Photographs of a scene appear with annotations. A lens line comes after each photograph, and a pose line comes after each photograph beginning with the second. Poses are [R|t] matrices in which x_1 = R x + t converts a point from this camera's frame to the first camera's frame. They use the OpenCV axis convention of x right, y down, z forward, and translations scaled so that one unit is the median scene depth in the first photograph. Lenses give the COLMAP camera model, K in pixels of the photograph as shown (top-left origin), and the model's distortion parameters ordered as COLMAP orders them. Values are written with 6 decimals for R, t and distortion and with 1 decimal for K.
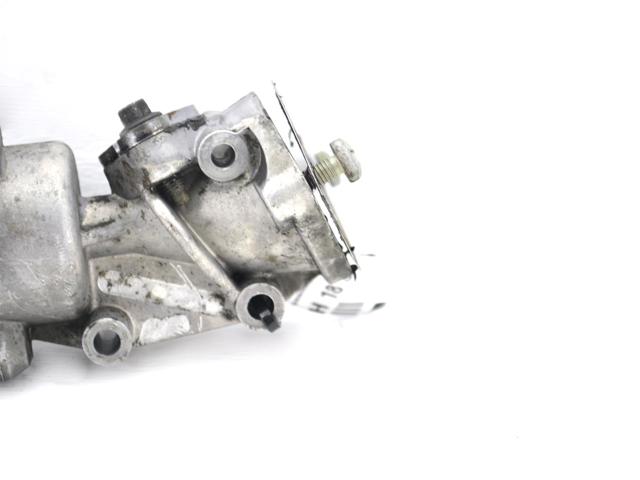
lens RADIAL K [[1103.5, 0, 320.0], [0, 1103.5, 240.0], [0, 0, 1]] dist [-0.122249, 0.035570]
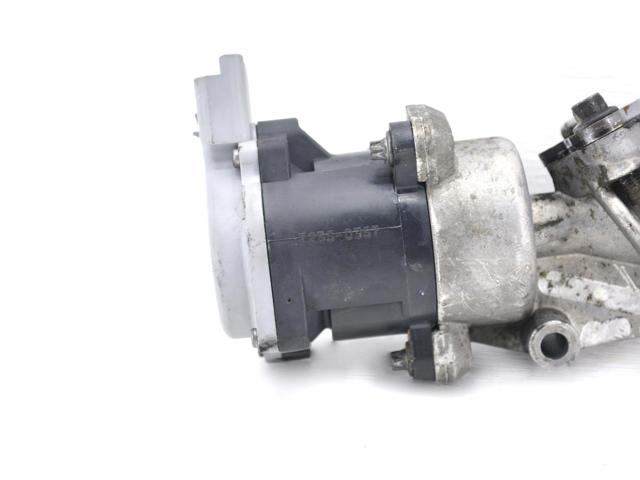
lens RADIAL K [[1103.5, 0, 320.0], [0, 1103.5, 240.0], [0, 0, 1]] dist [-0.122249, 0.035570]
pose [[0.983938, 0.007987, -0.178331, -0.226919], [-0.007490, 0.999966, 0.003460, -0.001392], [0.178352, -0.002068, 0.983964, 0.016131]]
